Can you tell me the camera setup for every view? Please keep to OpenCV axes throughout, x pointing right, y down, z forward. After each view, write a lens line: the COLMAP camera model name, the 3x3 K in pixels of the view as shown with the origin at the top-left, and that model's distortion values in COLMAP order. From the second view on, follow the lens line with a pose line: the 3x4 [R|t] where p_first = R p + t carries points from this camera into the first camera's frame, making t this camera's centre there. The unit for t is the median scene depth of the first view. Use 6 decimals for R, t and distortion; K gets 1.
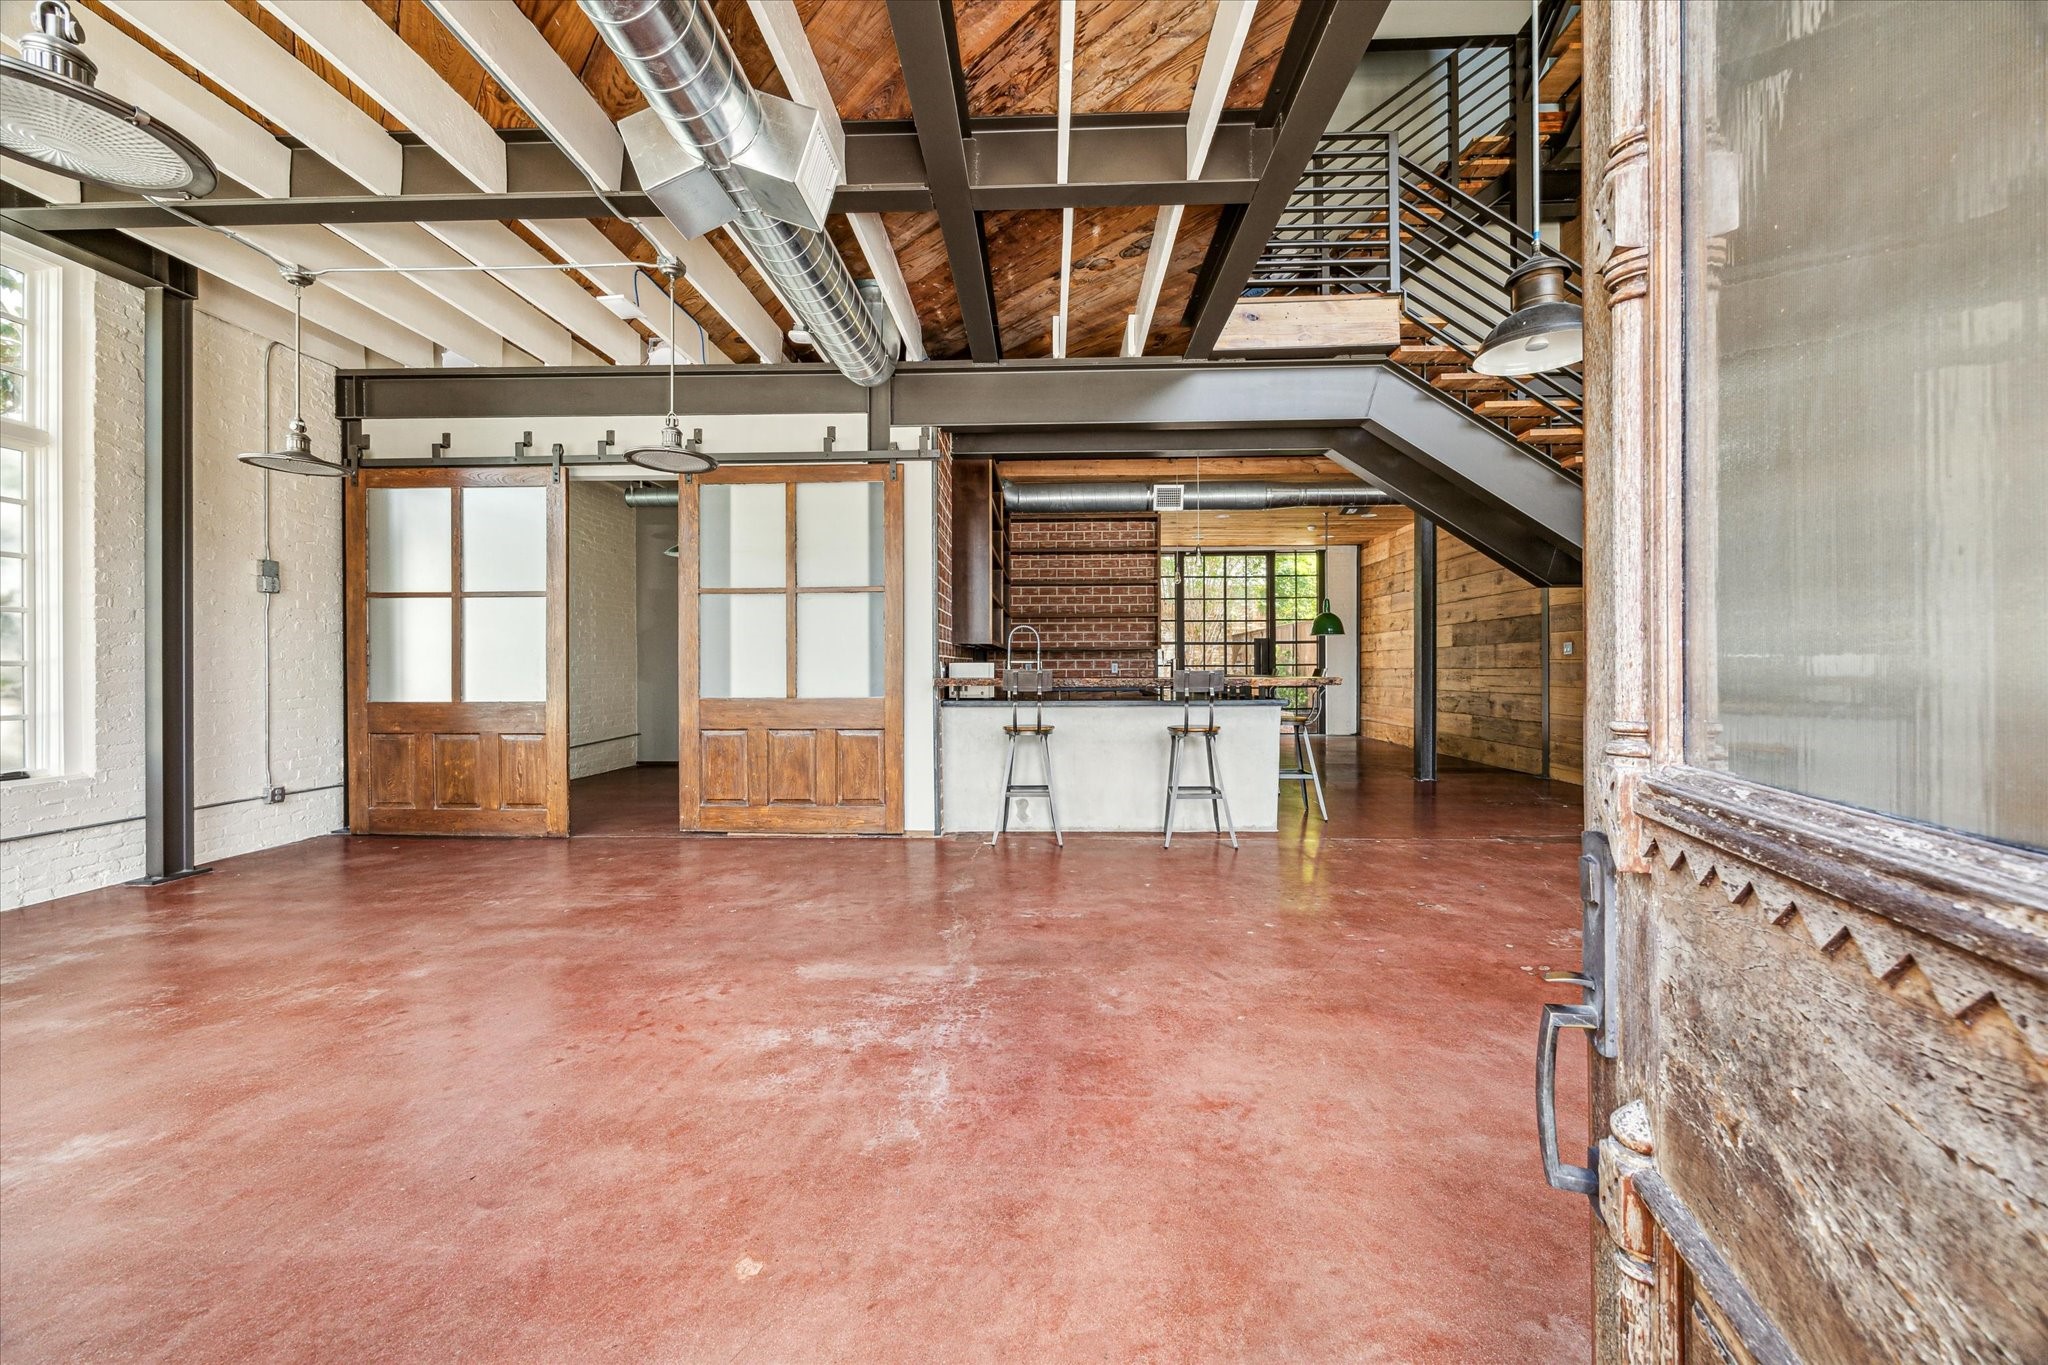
lens RADIAL K [[777.0, 0, 1026.0], [0, 777.0, 672.2], [0, 0, 1]] dist [-0.004636, -0.000069]
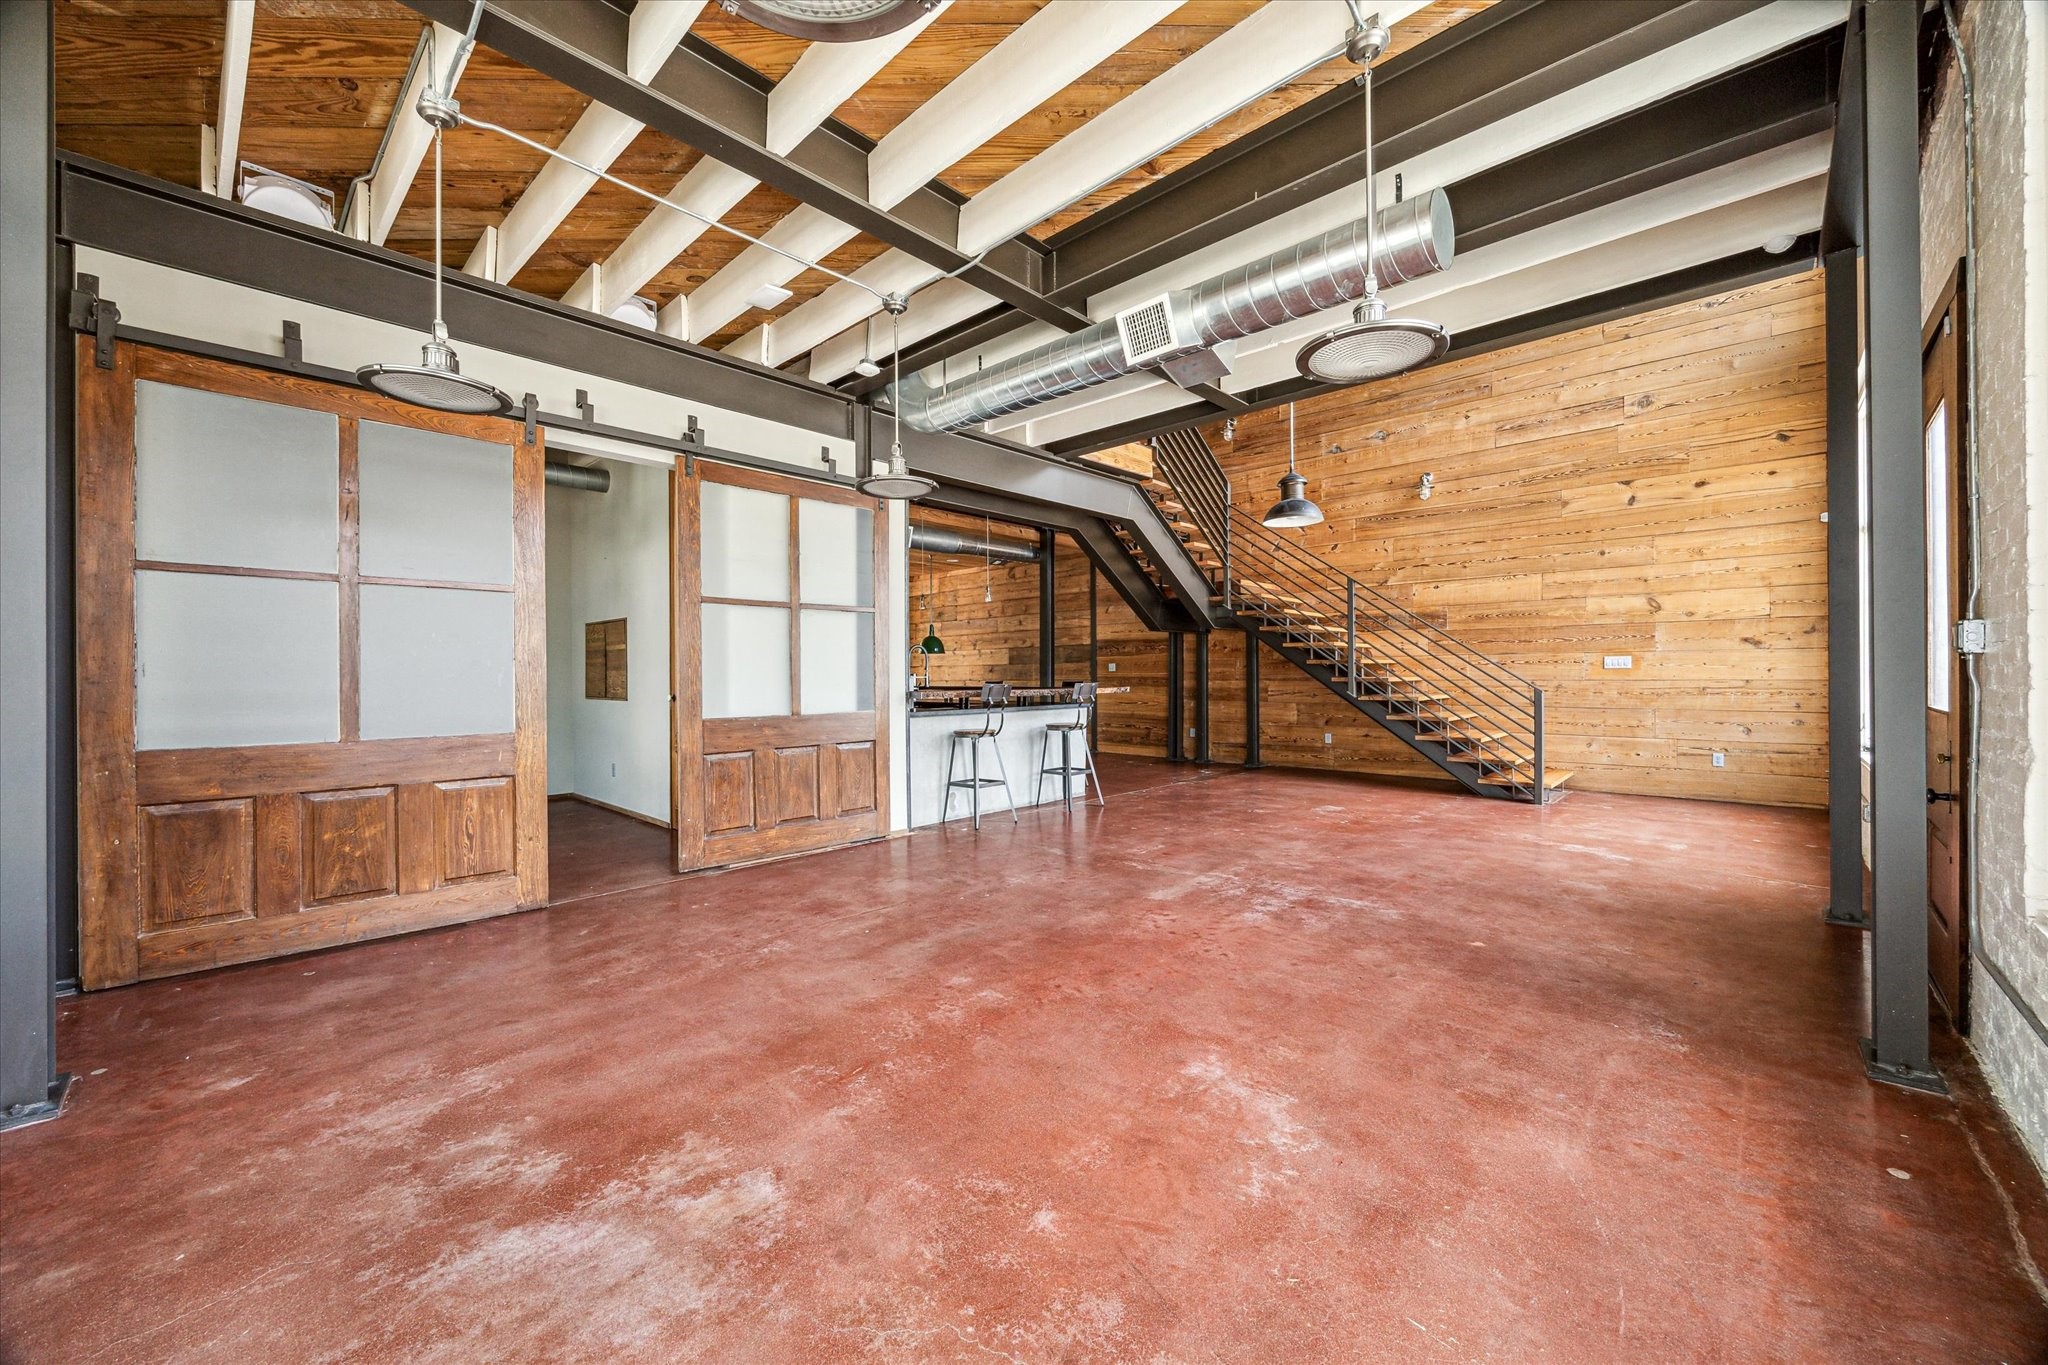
lens RADIAL K [[777.0, 0, 1021.1], [0, 777.0, 676.2], [0, 0, 1]] dist [-0.004636, -0.000069]
pose [[0.666094, -0.001827, 0.745865, -0.841272], [0.009226, 0.999941, -0.005790, -0.007298], [-0.745810, 0.010738, 0.666072, 0.132464]]
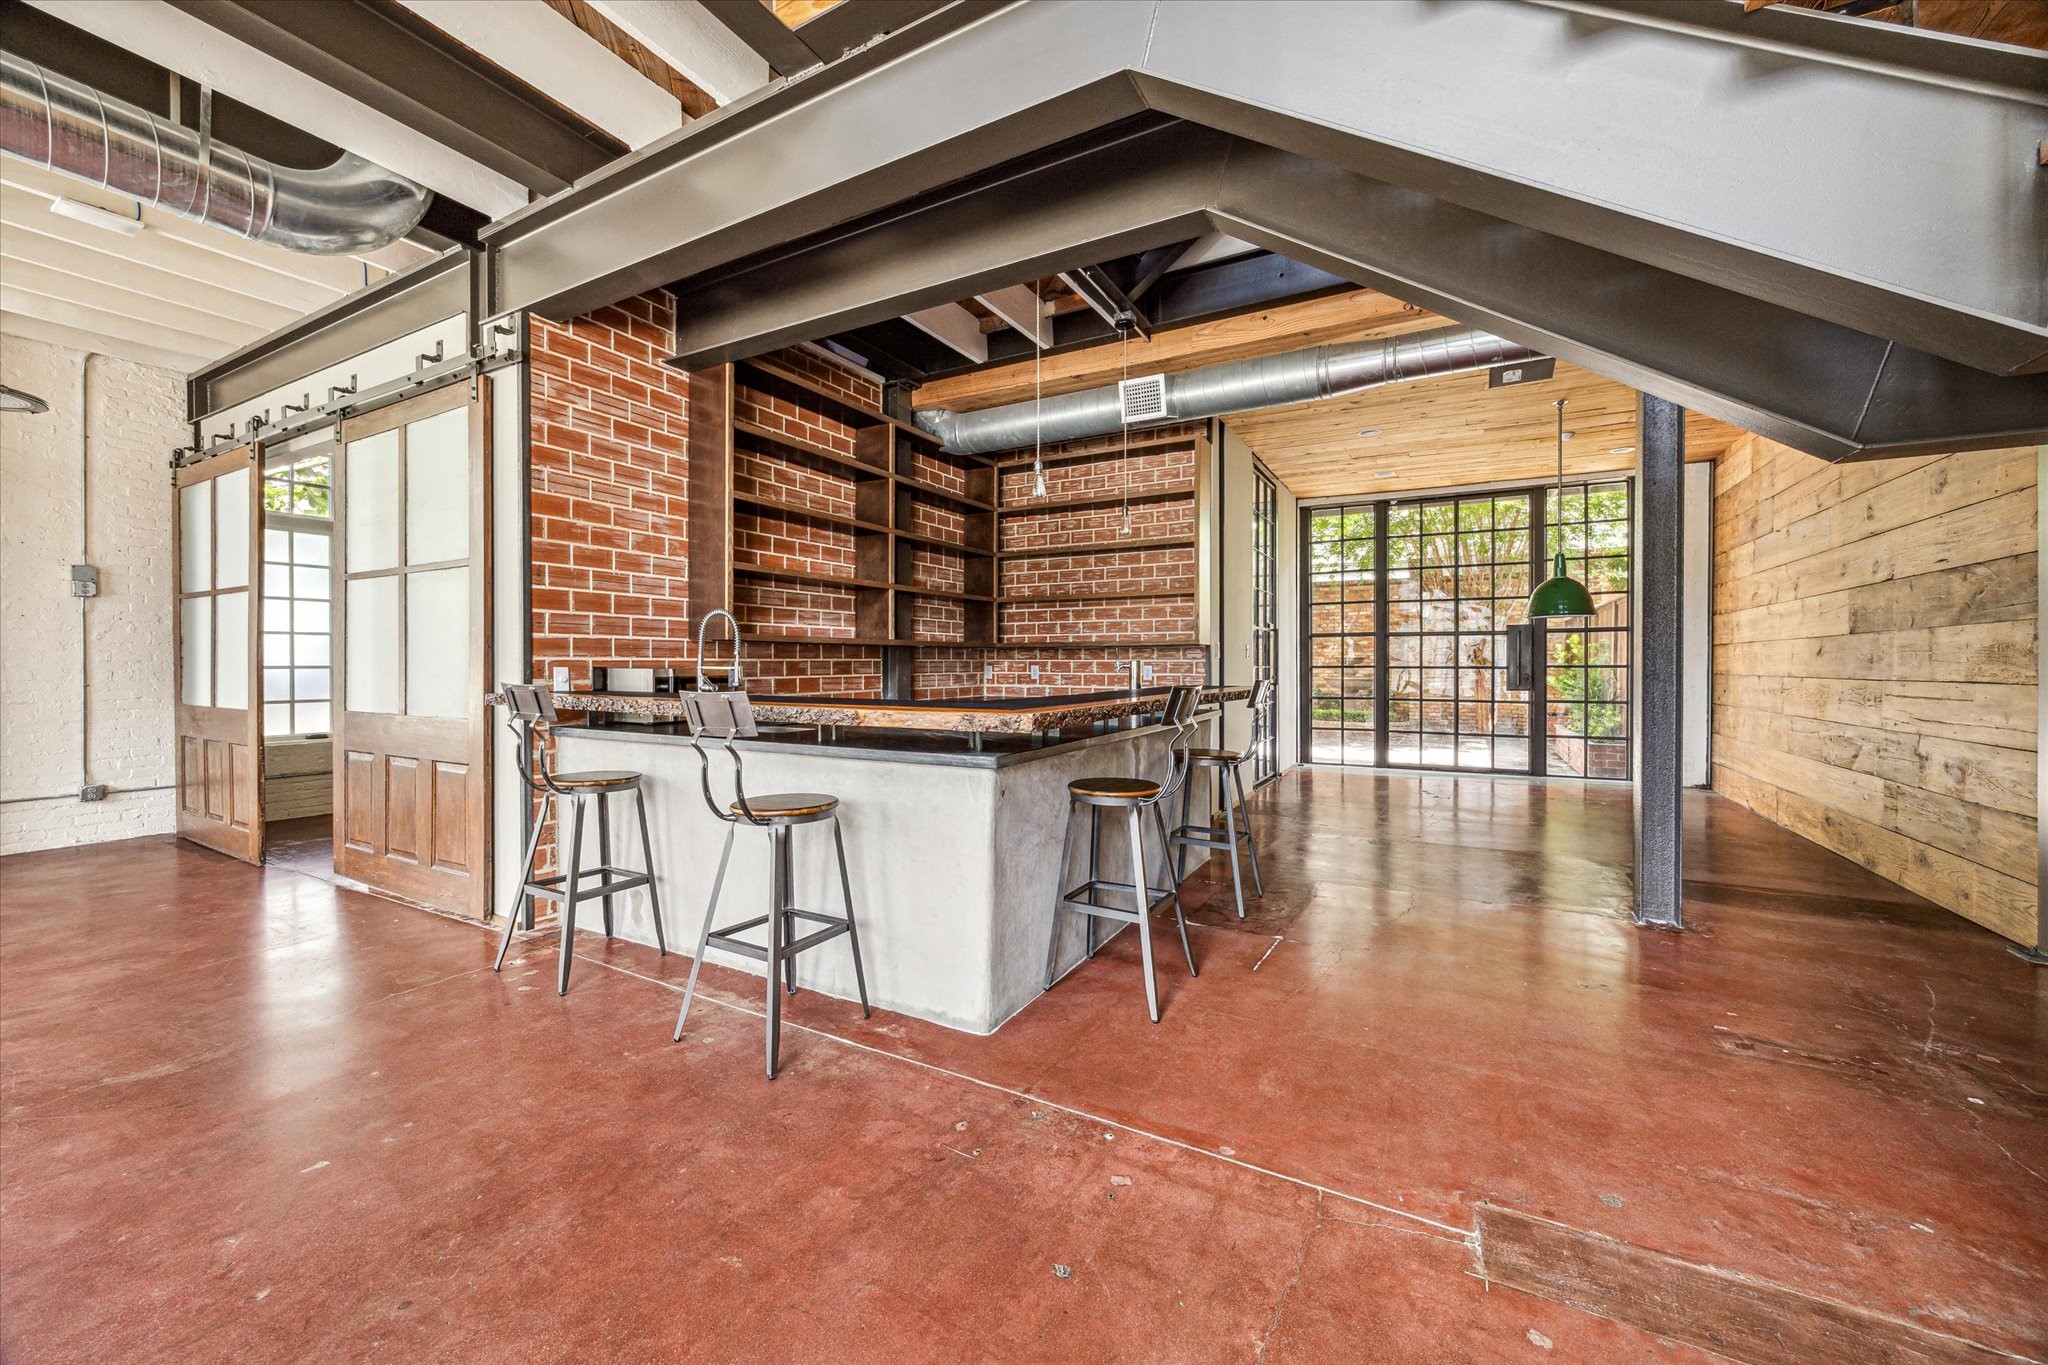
lens RADIAL K [[777.0, 0, 1017.9], [0, 777.0, 669.8], [0, 0, 1]] dist [-0.004636, -0.000069]
pose [[0.889941, 0.008172, -0.456002, 0.558662], [-0.006503, 0.999965, 0.005228, -0.018048], [0.456029, -0.001687, 0.889963, 0.597995]]
